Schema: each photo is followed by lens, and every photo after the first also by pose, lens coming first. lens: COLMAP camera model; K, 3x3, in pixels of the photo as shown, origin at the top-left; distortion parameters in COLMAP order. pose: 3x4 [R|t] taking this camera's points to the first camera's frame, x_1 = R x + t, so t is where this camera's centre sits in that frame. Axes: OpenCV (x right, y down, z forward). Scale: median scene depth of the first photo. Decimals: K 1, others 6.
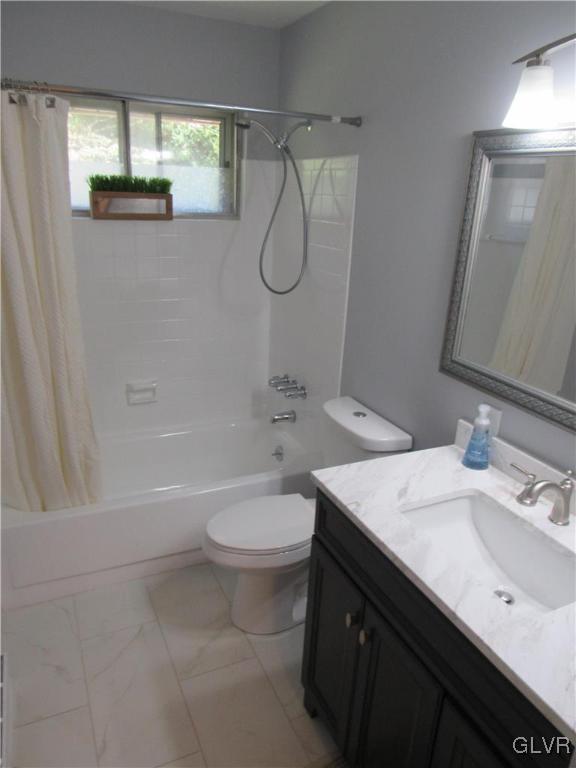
lens RADIAL K [[549.7, 0, 284.9], [0, 549.7, 382.5], [0, 0, 1]] dist [-0.001766, -0.000175]
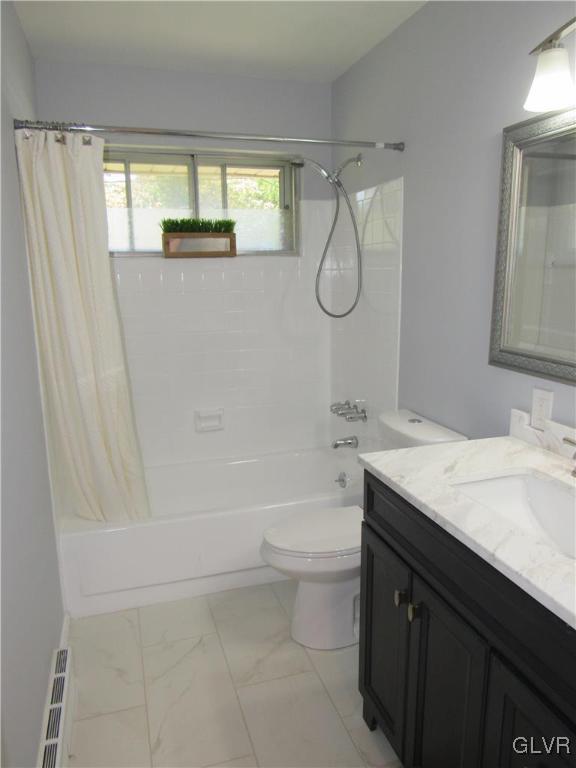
lens RADIAL K [[549.7, 0, 294.1], [0, 549.7, 388.7], [0, 0, 1]] dist [-0.001766, -0.000175]
pose [[0.991342, -0.030525, -0.127706, 0.050634], [0.013341, 0.990984, -0.133312, 0.139503], [0.130624, 0.130454, 0.982812, -0.020513]]
